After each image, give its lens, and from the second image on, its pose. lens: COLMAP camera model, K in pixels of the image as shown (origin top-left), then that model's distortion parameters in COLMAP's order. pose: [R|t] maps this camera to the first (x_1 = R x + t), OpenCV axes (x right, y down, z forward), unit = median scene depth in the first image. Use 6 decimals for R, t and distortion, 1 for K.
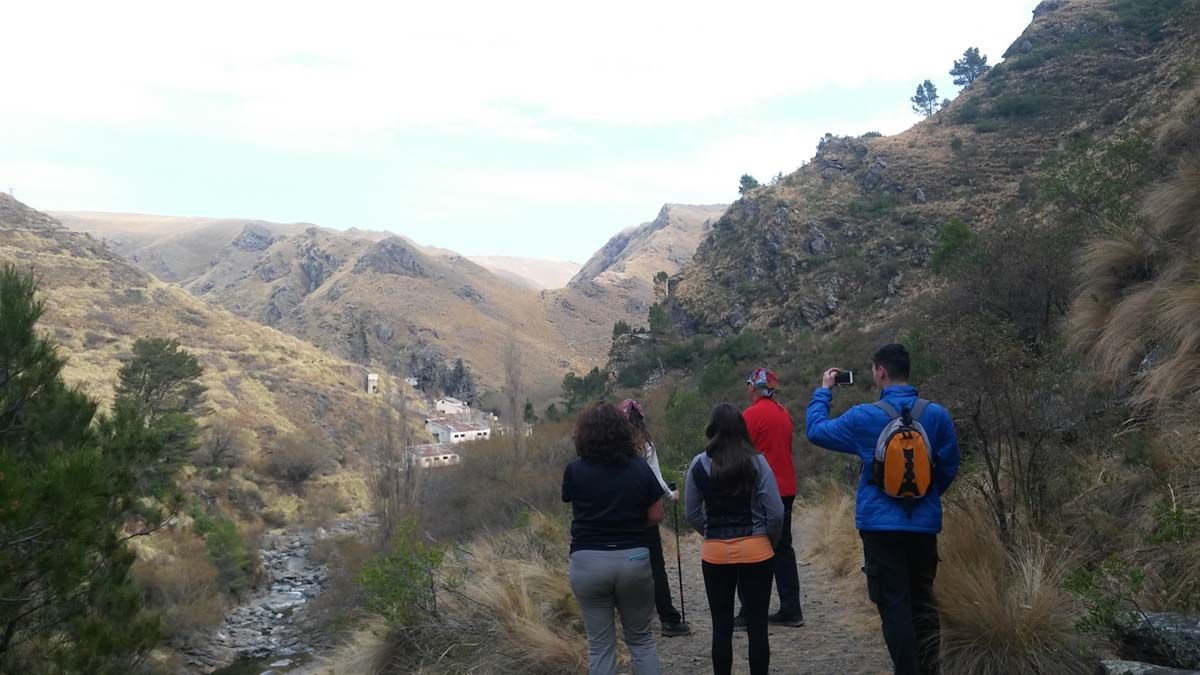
lens RADIAL K [[1110.7, 0, 600.0], [0, 1110.7, 337.5], [0, 0, 1]] dist [0.064311, -0.010157]
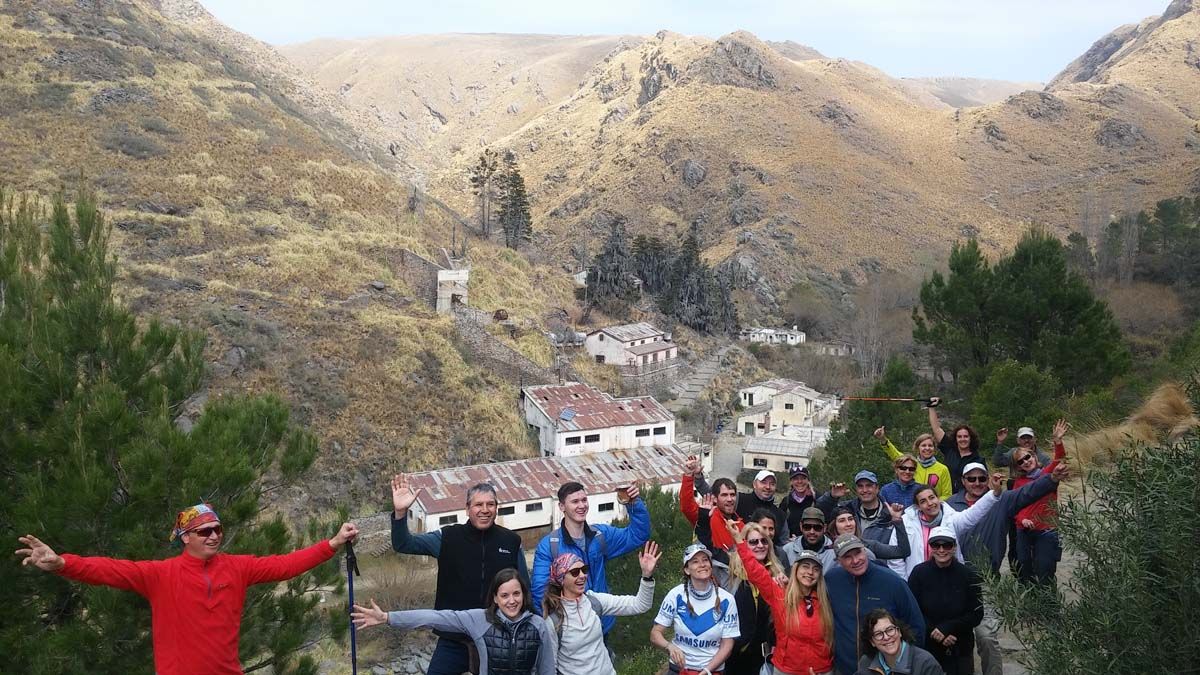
lens RADIAL K [[1110.7, 0, 600.0], [0, 1110.7, 337.5], [0, 0, 1]] dist [0.064311, -0.010157]
pose [[0.920514, 0.077361, -0.382974, 0.016991], [-0.020206, 0.988316, 0.151074, -0.005502], [0.390186, -0.131327, 0.911322, 0.320414]]
